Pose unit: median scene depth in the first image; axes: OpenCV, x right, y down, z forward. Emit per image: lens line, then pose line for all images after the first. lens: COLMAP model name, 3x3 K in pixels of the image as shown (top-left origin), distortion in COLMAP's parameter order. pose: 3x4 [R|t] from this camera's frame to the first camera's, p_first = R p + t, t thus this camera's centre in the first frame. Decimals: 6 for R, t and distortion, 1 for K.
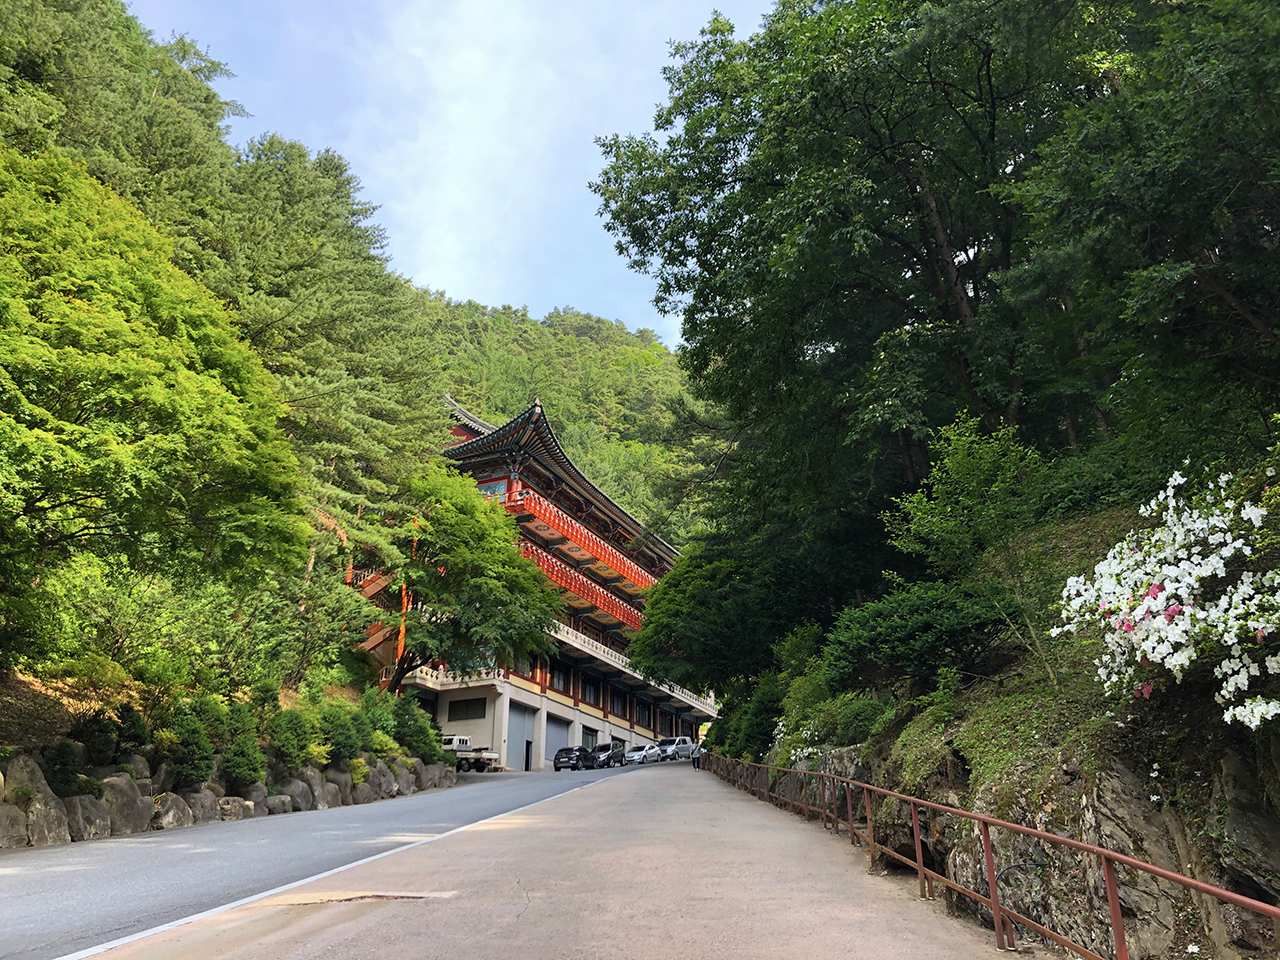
lens RADIAL K [[1054.9, 0, 640.0], [0, 1054.9, 480.0], [0, 0, 1]] dist [0.150745, -0.001589]
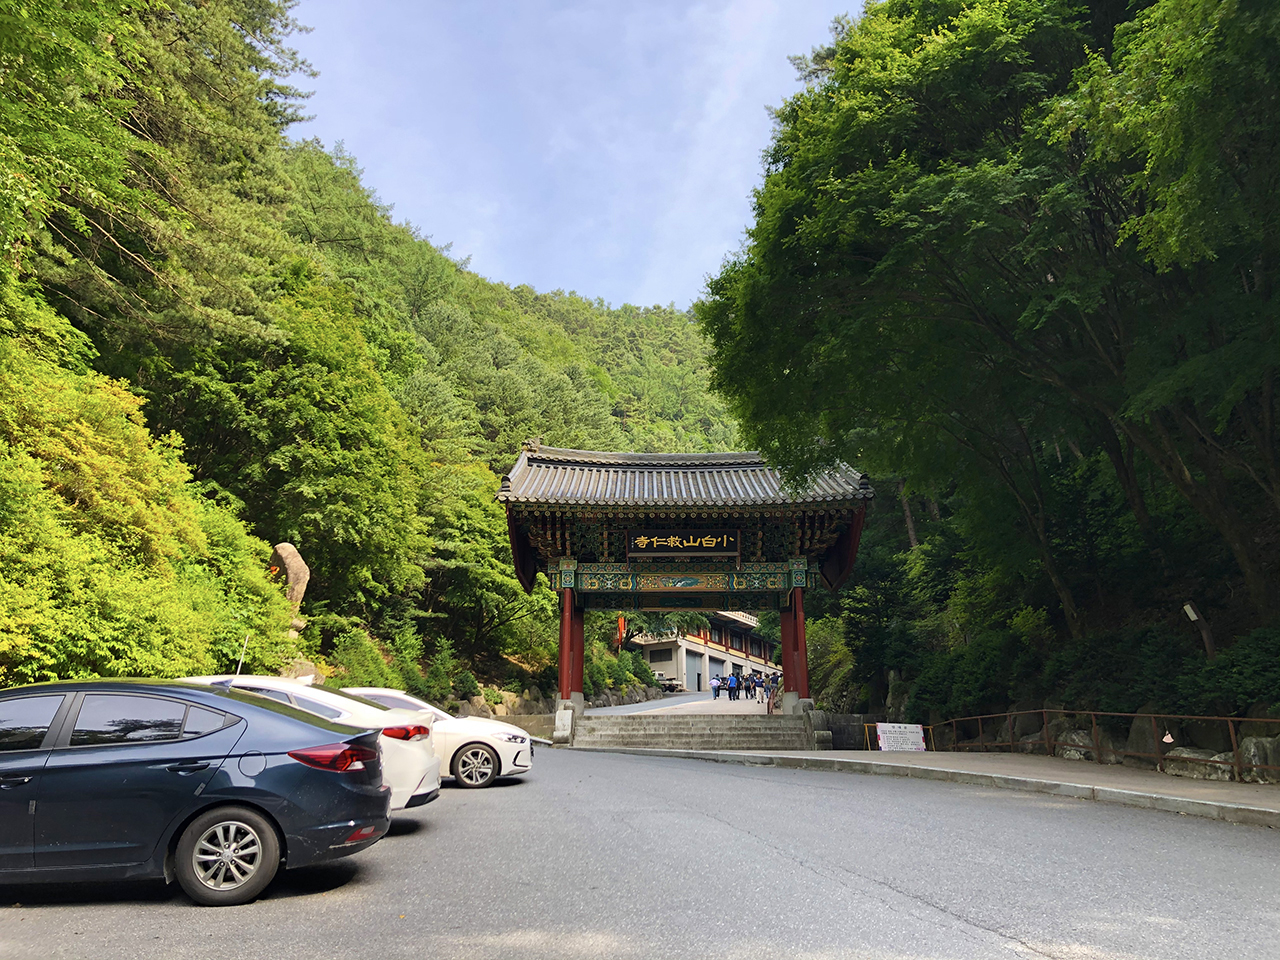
lens RADIAL K [[1054.9, 0, 640.0], [0, 1054.9, 480.0], [0, 0, 1]] dist [0.150745, -0.001589]
pose [[0.988108, -0.050166, -0.145349, 0.056343], [0.059747, 0.996266, 0.062318, -0.154241], [0.141681, -0.070261, 0.987416, -0.585149]]
